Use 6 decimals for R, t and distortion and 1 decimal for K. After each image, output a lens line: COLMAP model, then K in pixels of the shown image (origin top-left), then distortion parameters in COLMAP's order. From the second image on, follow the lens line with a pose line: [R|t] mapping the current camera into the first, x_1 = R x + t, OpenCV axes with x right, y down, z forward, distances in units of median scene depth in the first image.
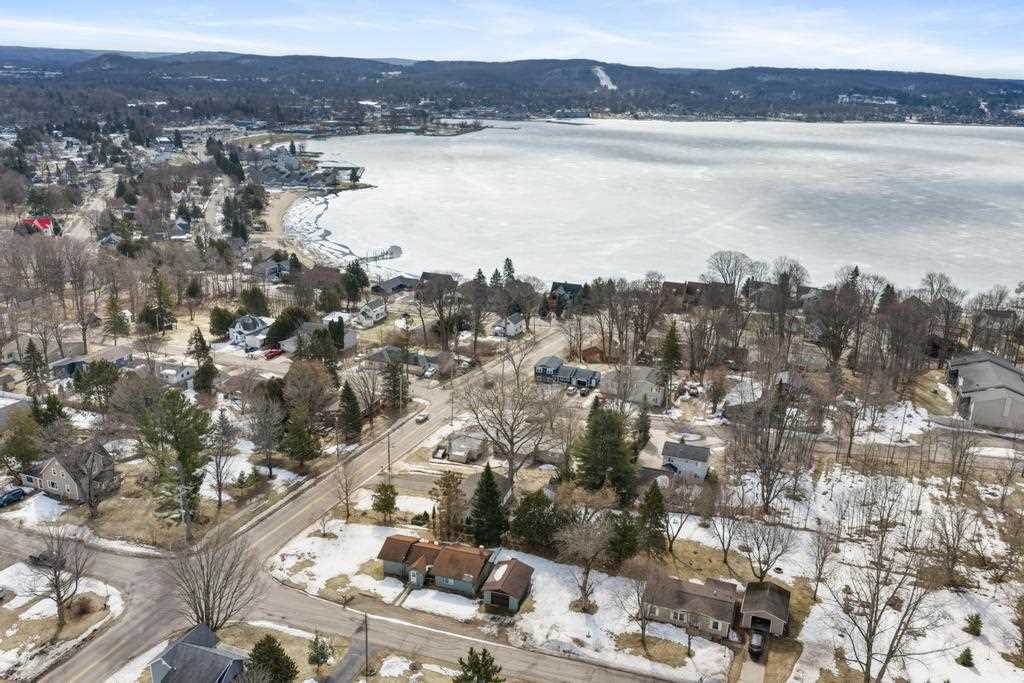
lens RADIAL K [[849.9, 0, 516.1], [0, 849.9, 339.2], [0, 0, 1]] dist [0.010618, -0.017321]
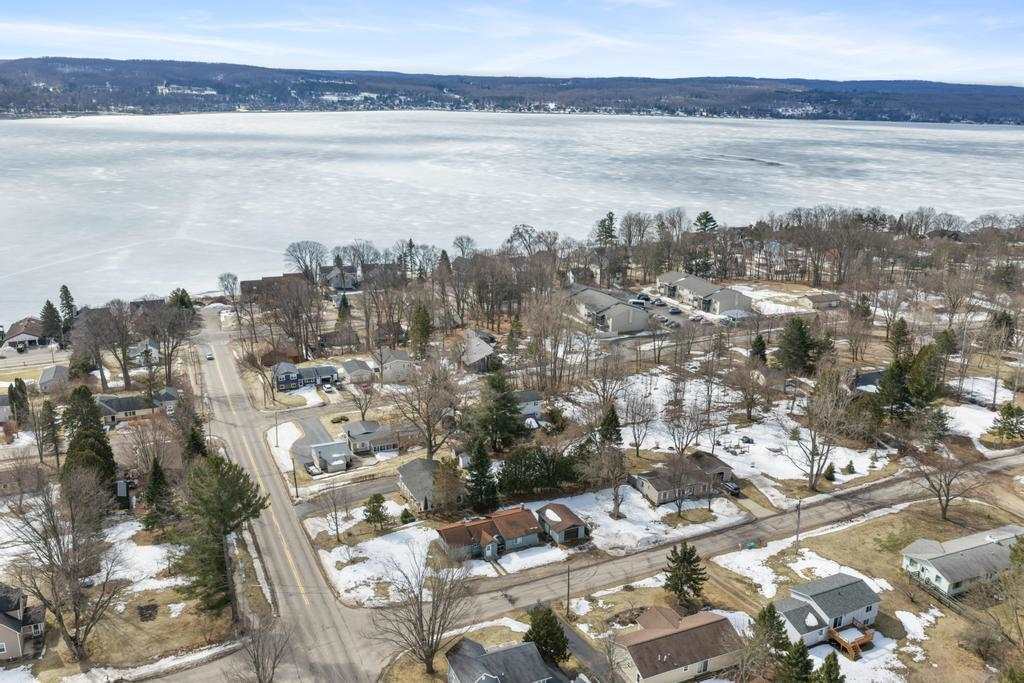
lens RADIAL K [[849.9, 0, 516.1], [0, 849.9, 339.2], [0, 0, 1]] dist [0.010618, -0.017321]
pose [[0.719532, -0.213588, 0.660798, -0.495264], [0.206440, 0.974299, 0.090132, -0.047750], [-0.663066, 0.071562, 0.745132, 0.100579]]
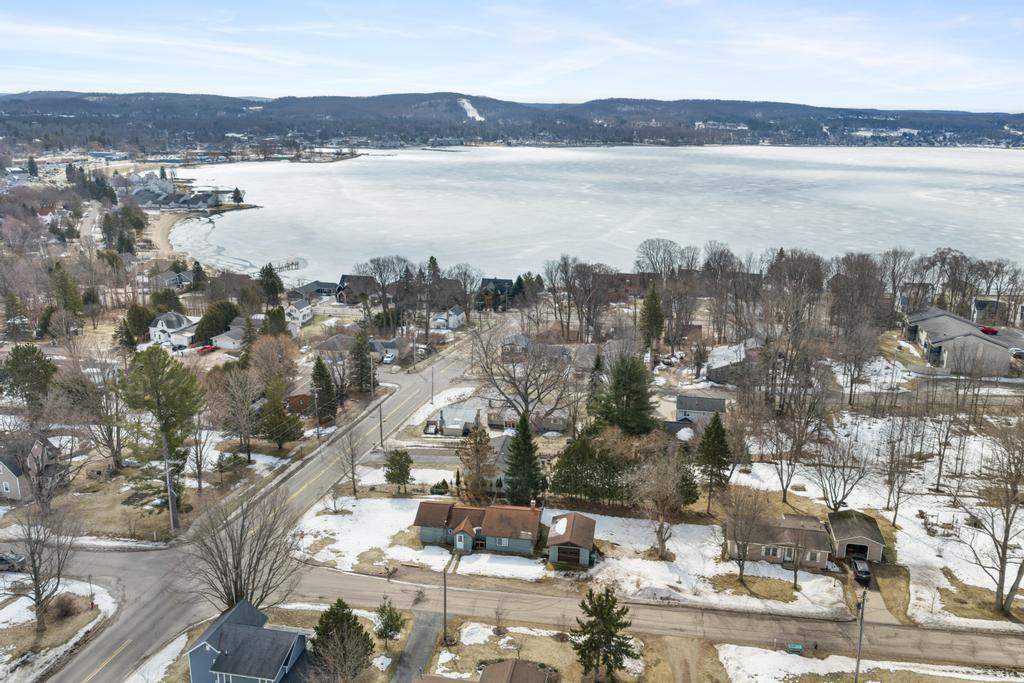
lens RADIAL K [[849.9, 0, 516.1], [0, 849.9, 339.2], [0, 0, 1]] dist [0.010618, -0.017321]
pose [[0.987568, -0.052572, 0.148144, -0.119569], [0.058535, 0.997630, -0.036180, 0.071217], [-0.145891, 0.044402, 0.988304, 0.083379]]
